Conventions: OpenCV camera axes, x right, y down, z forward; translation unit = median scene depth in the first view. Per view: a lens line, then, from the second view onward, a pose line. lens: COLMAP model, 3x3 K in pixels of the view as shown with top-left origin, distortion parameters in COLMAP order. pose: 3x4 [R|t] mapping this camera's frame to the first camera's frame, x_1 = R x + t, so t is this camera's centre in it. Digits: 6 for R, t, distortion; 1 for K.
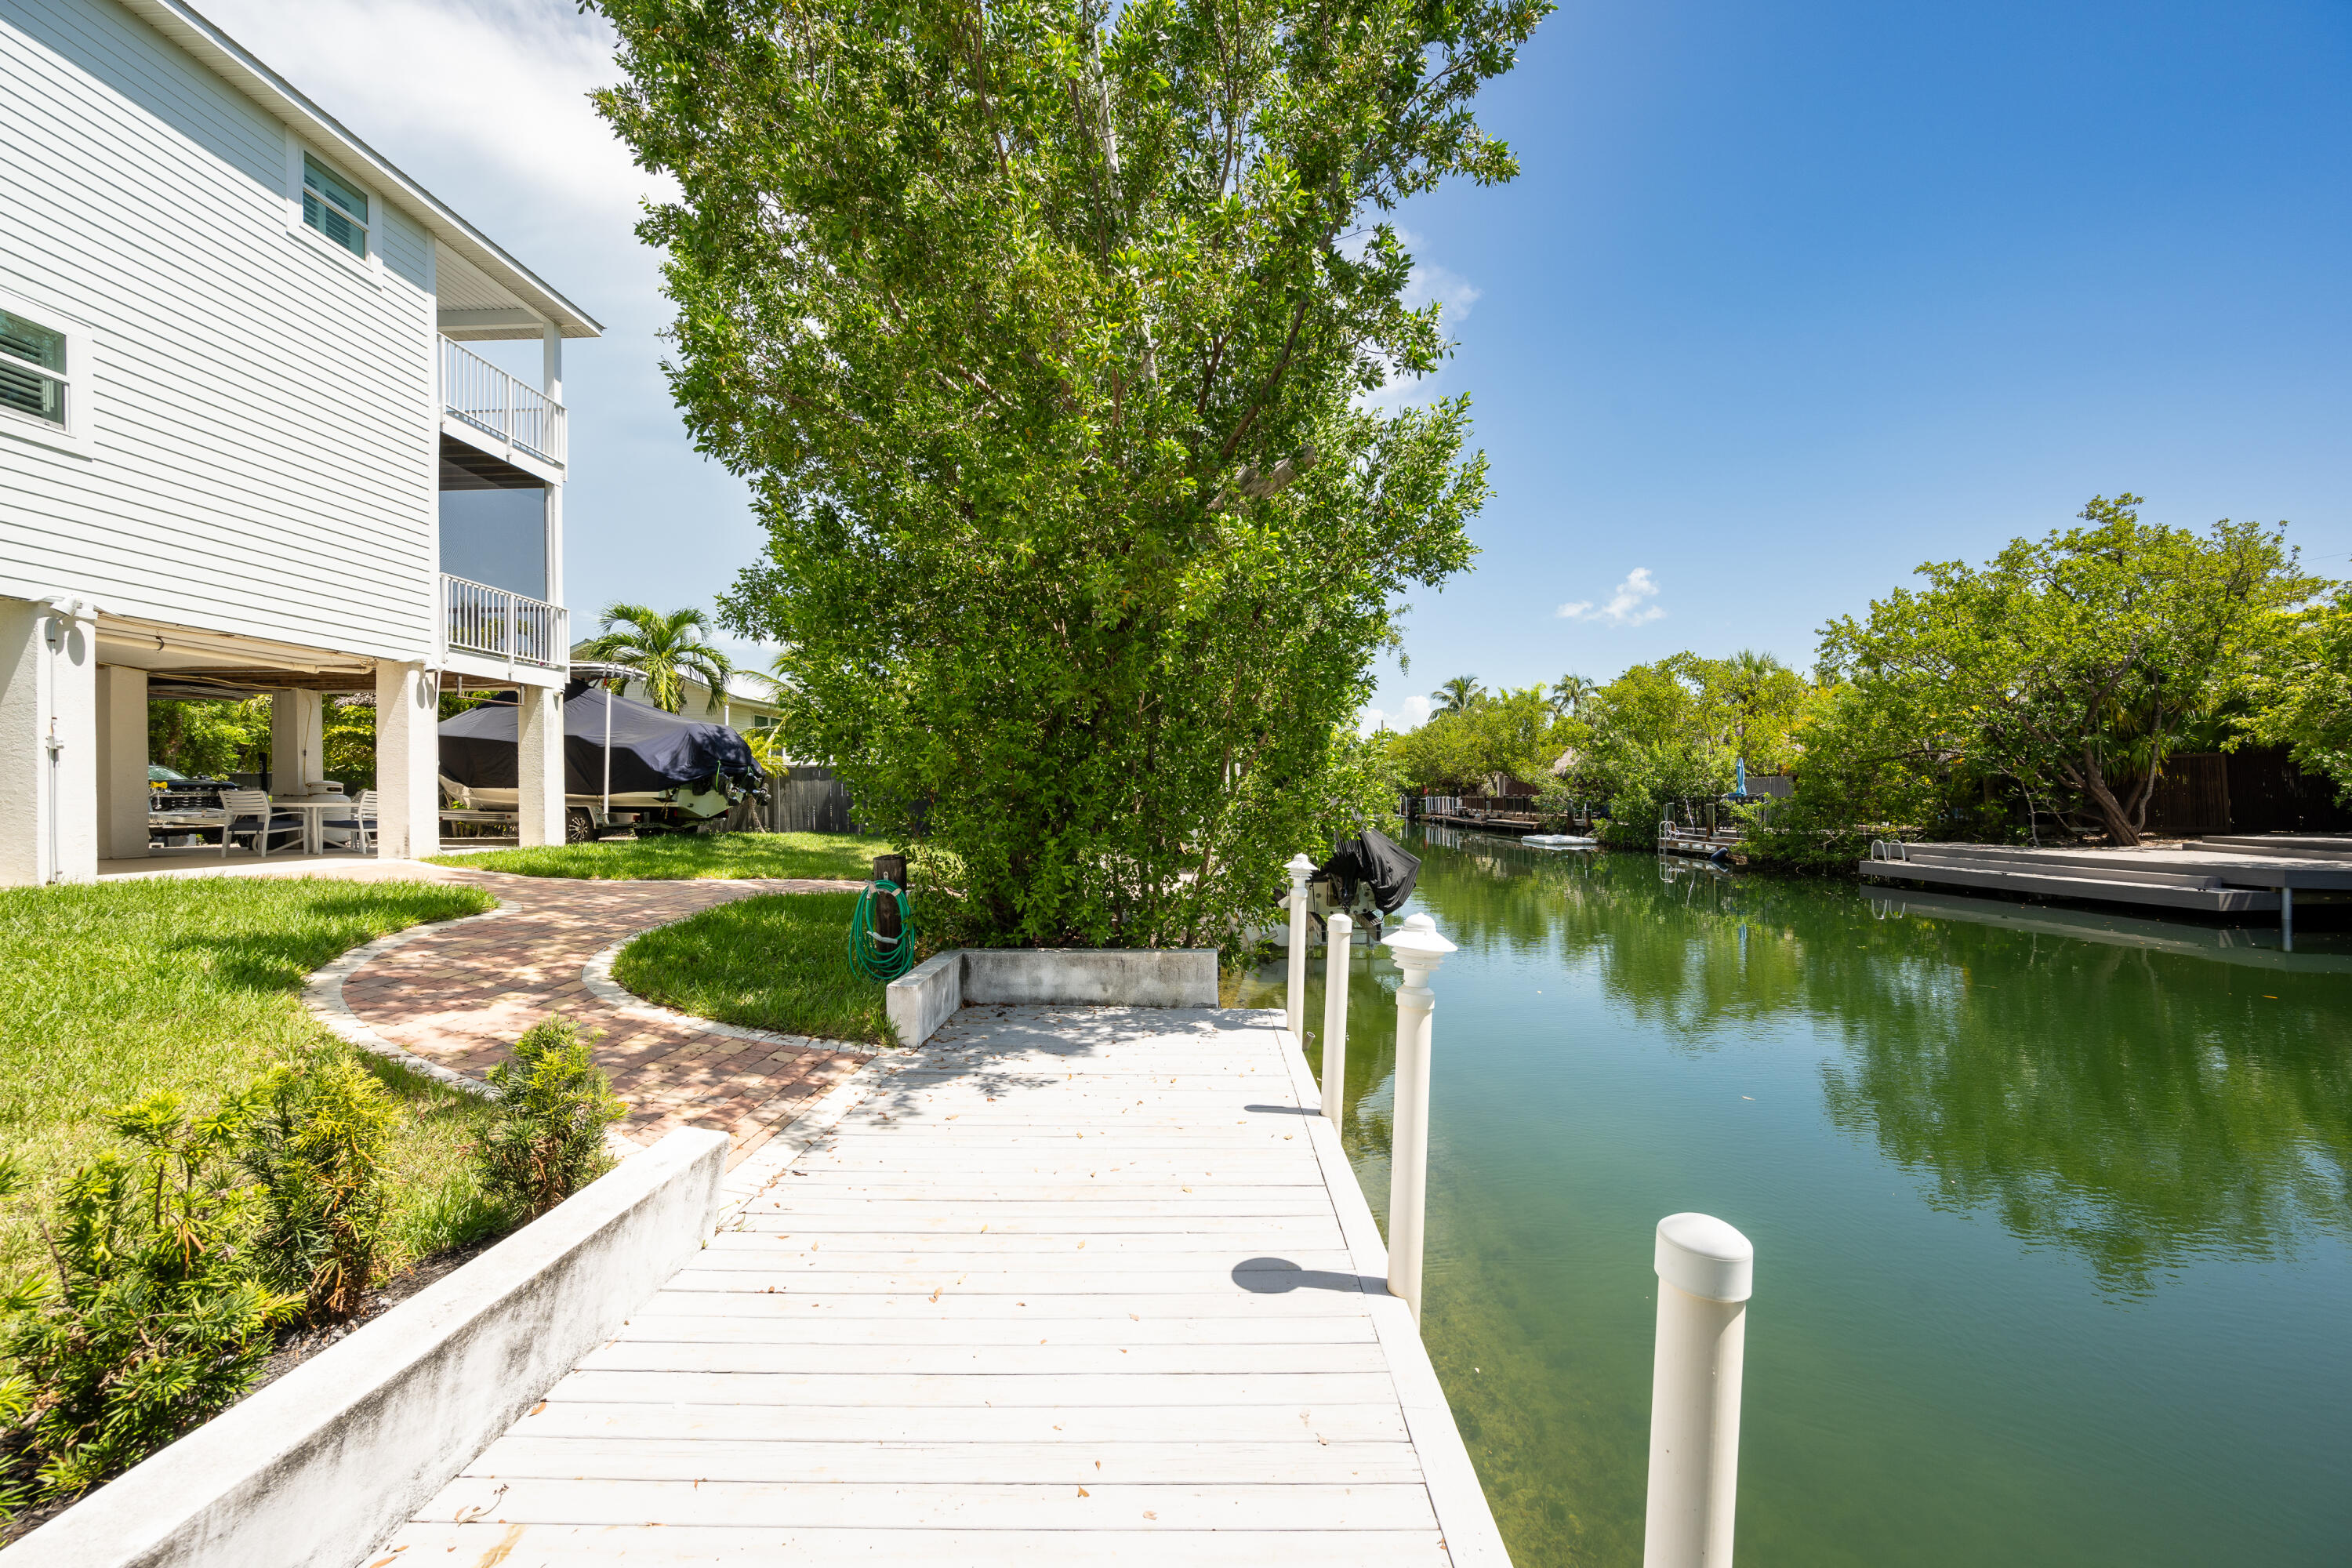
lens RADIAL K [[914.8, 0, 1178.1], [0, 914.8, 795.0], [0, 0, 1]] dist [-0.002048, -0.000442]
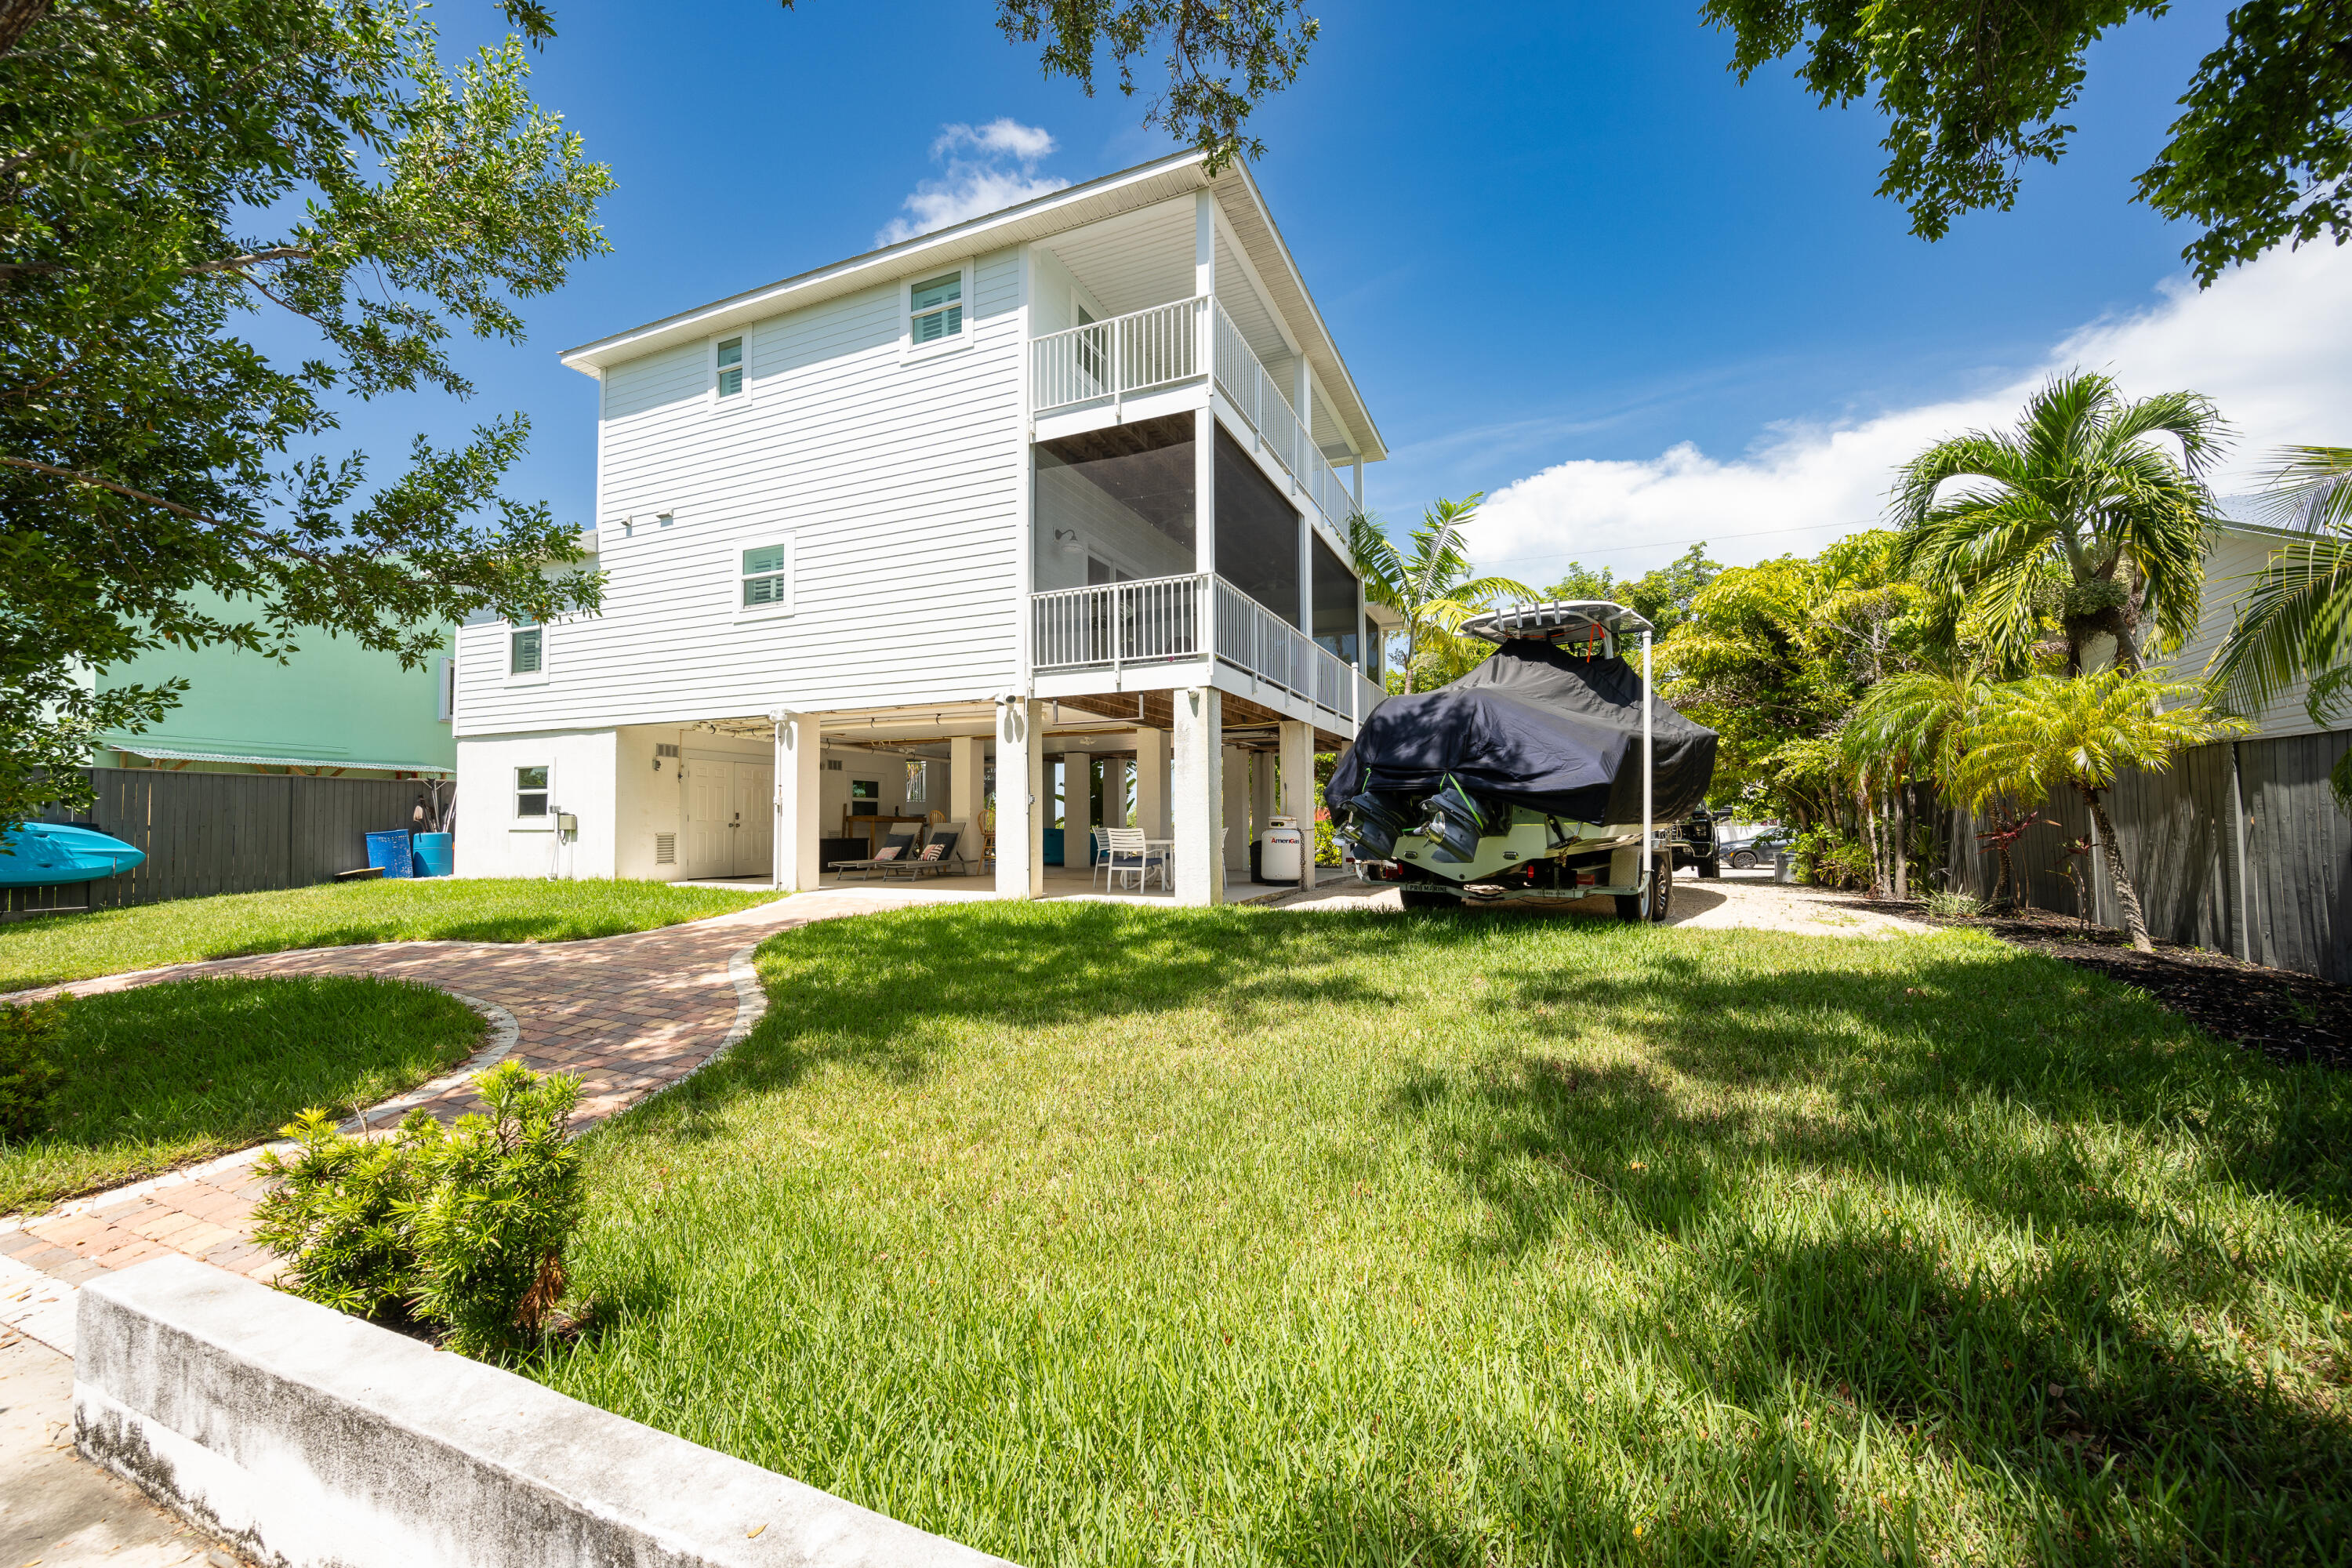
lens RADIAL K [[919.4, 0, 1171.9], [0, 919.4, 809.0], [0, 0, 1]] dist [-0.002969, -0.000385]
pose [[-0.369779, -0.004890, -0.929107, 0.013994], [0.010301, 0.999903, -0.009363, -0.013451], [0.929063, -0.013033, -0.369692, 1.522442]]
